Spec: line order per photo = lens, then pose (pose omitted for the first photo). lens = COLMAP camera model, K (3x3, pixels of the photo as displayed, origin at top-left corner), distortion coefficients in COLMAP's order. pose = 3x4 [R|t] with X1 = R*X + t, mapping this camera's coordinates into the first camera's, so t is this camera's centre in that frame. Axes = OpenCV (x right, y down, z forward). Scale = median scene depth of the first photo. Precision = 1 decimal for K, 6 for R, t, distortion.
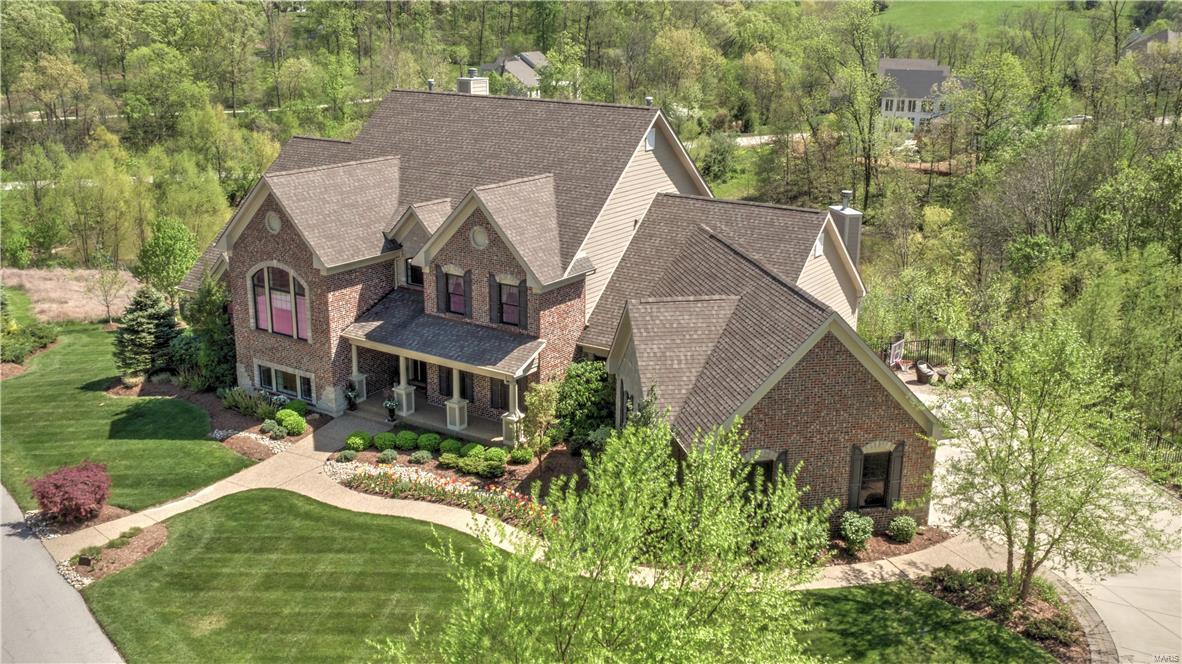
lens RADIAL K [[1117.3, 0, 594.1], [0, 1117.3, 331.0], [0, 0, 1]] dist [0.004643, 0.004125]
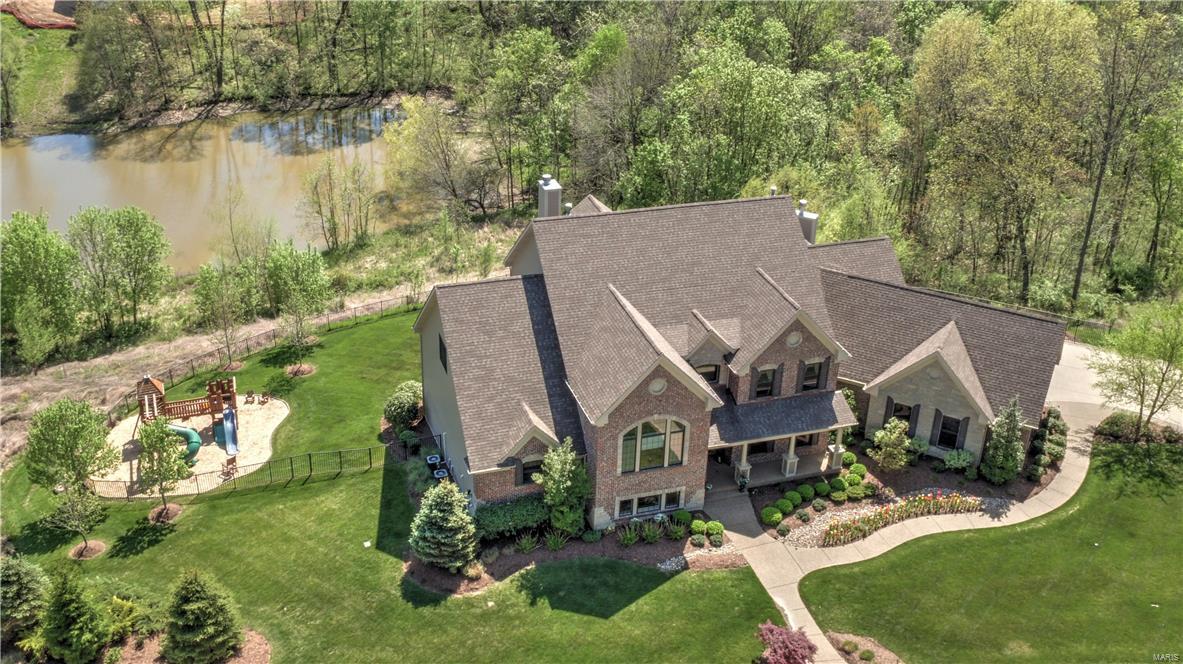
lens RADIAL K [[1197.5, 0, 591.5], [0, 1197.5, 332.0], [0, 0, 1]] dist [0.015423, -0.010899]
pose [[0.624912, -0.359715, 0.692886, -1.206236], [0.198379, 0.931558, 0.304705, -0.558646], [-0.755070, -0.052959, 0.653501, 0.238351]]
